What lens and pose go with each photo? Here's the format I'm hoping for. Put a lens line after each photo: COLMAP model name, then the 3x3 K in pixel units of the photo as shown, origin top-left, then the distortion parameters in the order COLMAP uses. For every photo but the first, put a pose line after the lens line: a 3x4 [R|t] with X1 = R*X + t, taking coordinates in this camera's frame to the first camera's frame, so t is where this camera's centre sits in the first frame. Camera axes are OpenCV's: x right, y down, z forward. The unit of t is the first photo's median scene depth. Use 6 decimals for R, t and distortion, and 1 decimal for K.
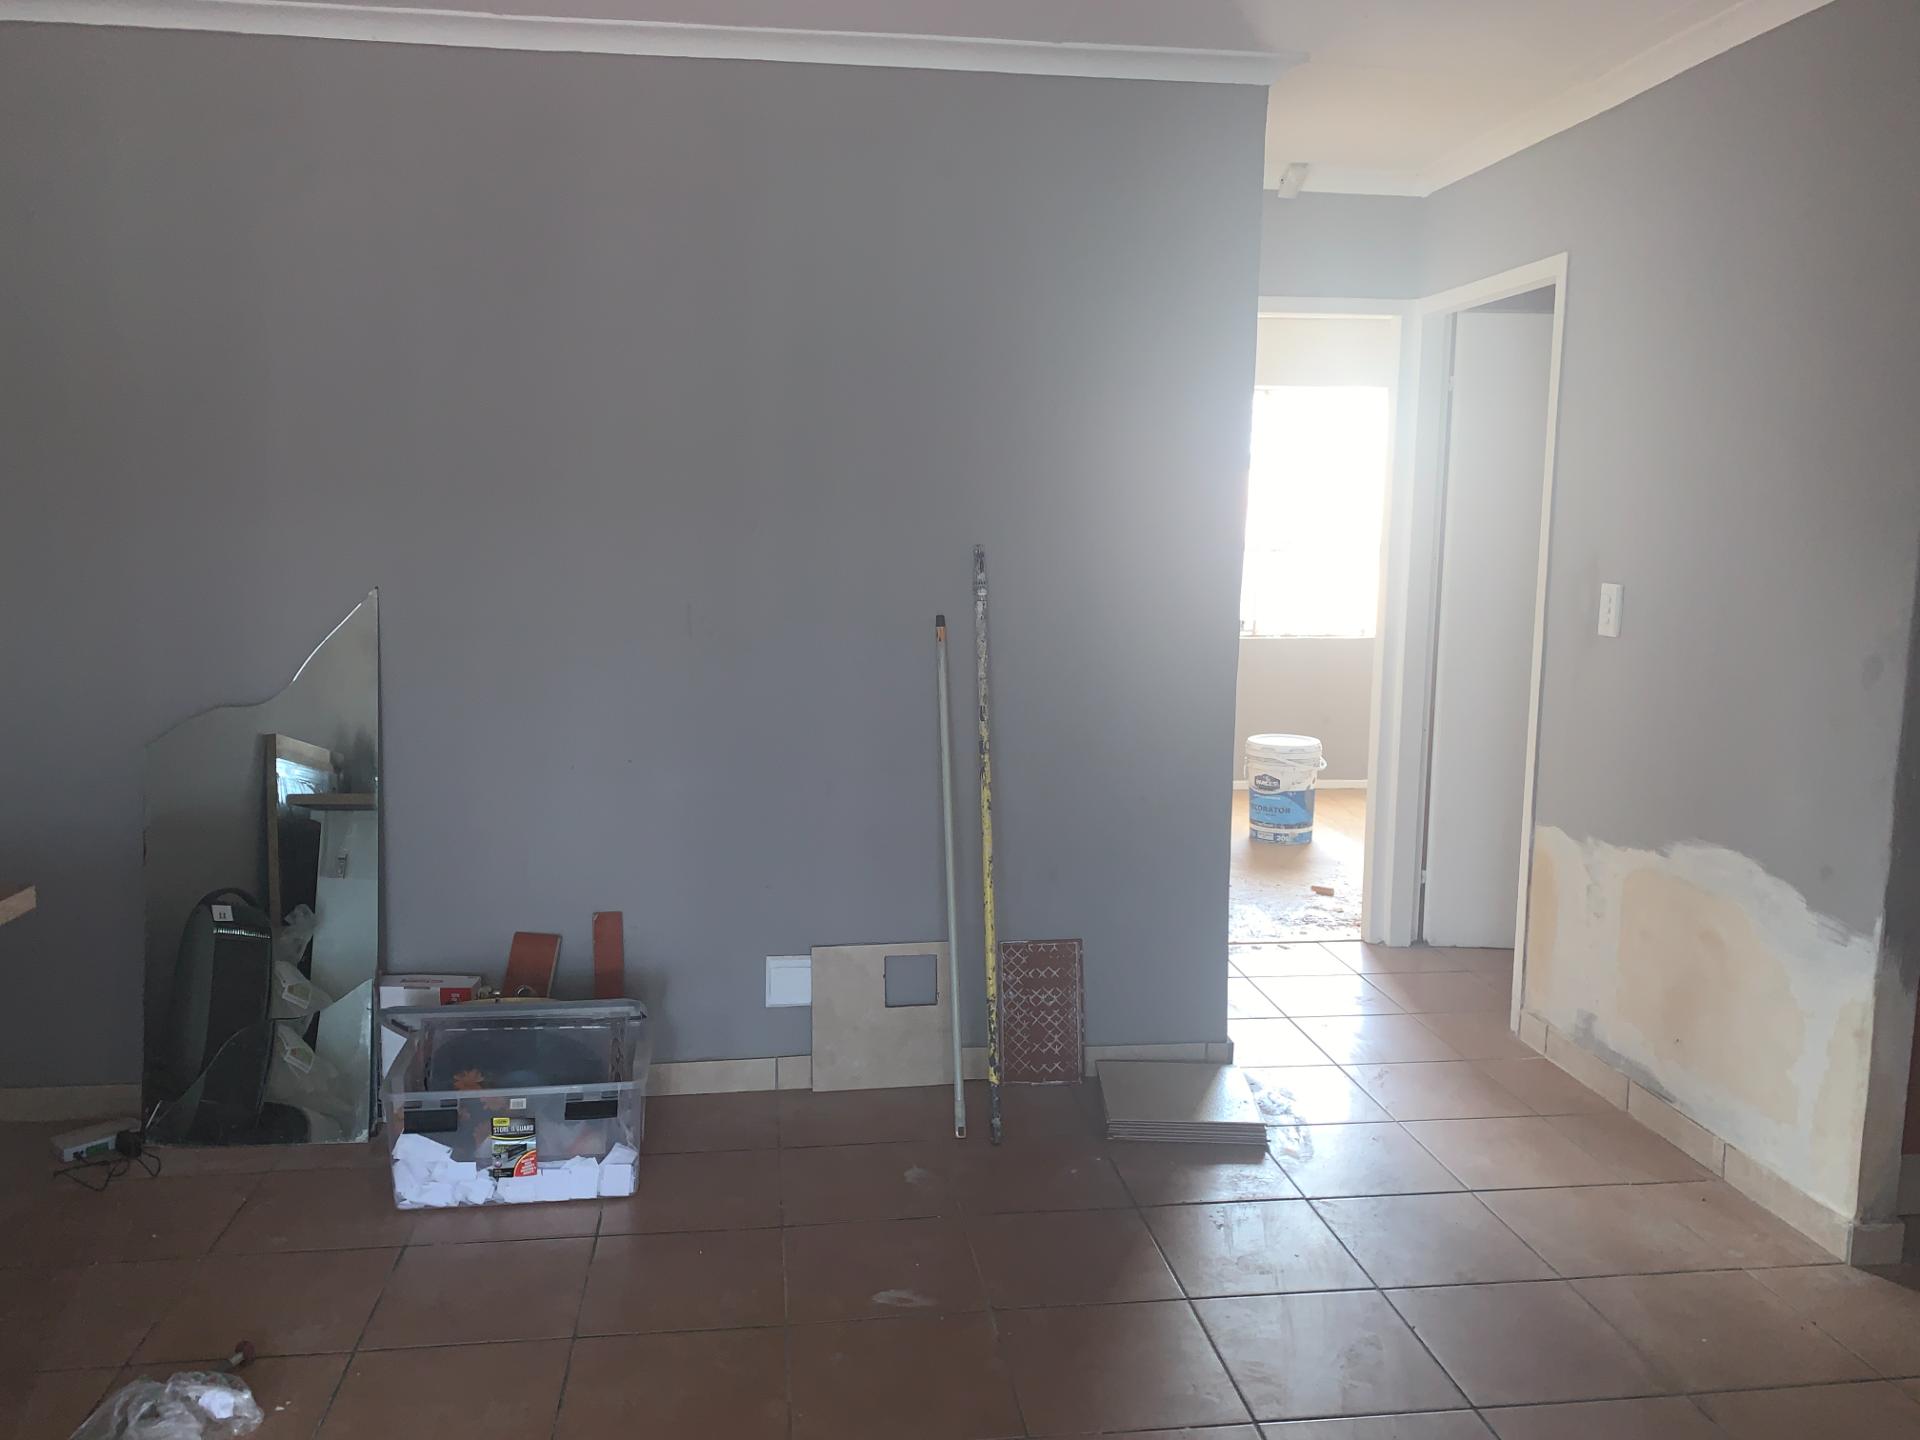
lens RADIAL K [[1477.7, 0, 937.0], [0, 1477.7, 709.3], [0, 0, 1]] dist [0.020436, -0.029027]
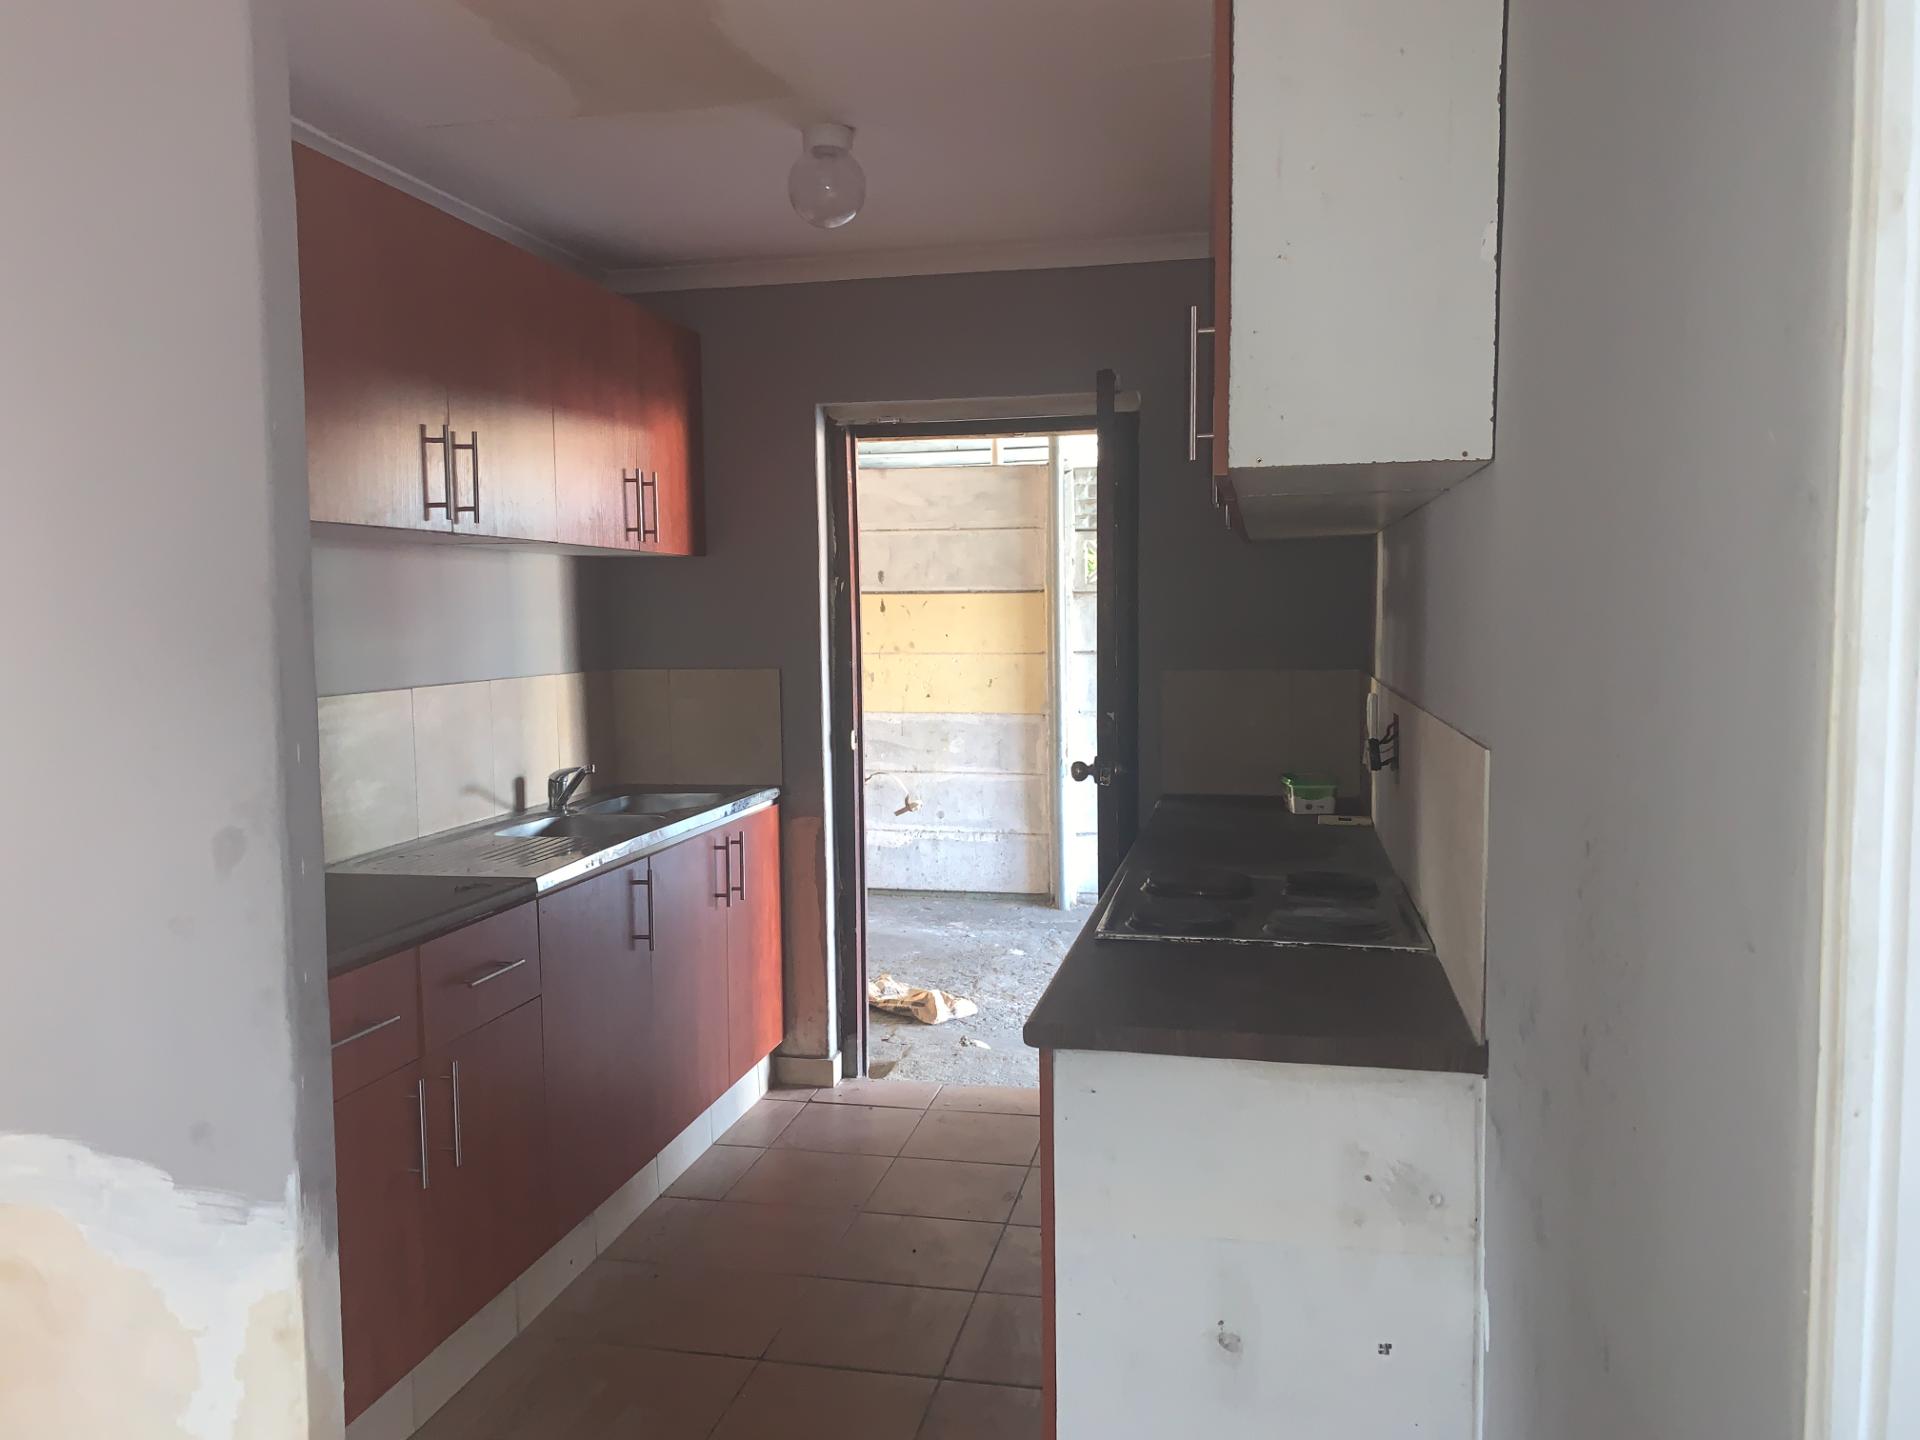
lens RADIAL K [[1455.2, 0, 936.2], [0, 1455.2, 709.0], [0, 0, 1]] dist [0.015125, -0.007793]
pose [[0.329382, -0.080941, 0.940721, 0.062816], [0.140361, 0.989446, 0.035988, -0.069349], [-0.933706, 0.120187, 0.337267, 0.395555]]
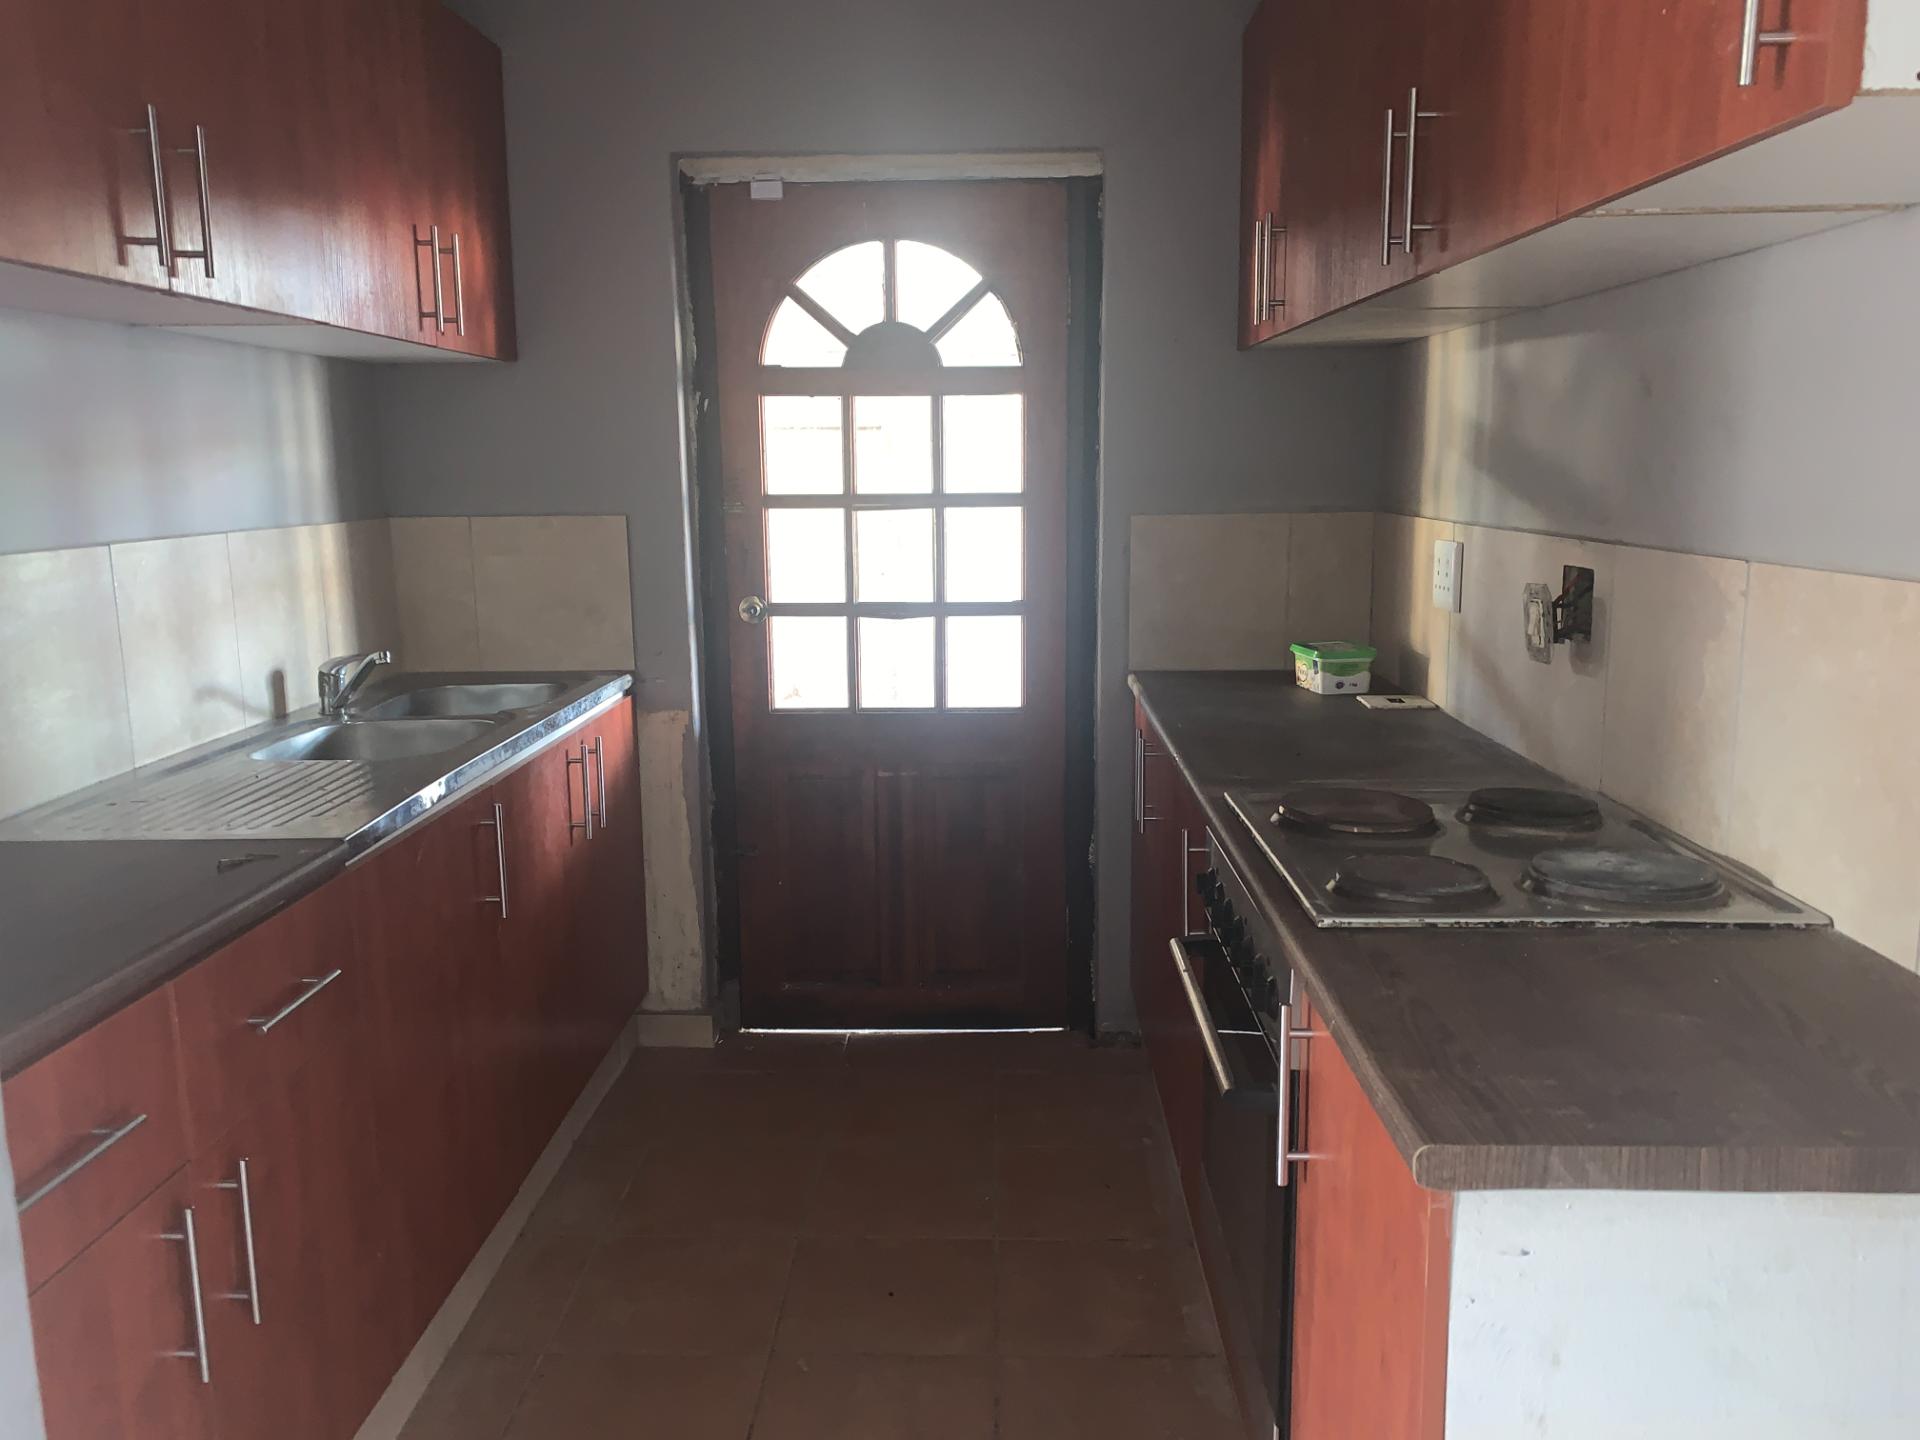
lens RADIAL K [[1477.7, 0, 937.0], [0, 1477.7, 709.3], [0, 0, 1]] dist [0.020436, -0.029027]
pose [[0.154575, -0.179718, 0.971498, 0.322683], [0.143090, 0.977021, 0.157973, -0.079100], [-0.977564, 0.114593, 0.176739, 0.629915]]
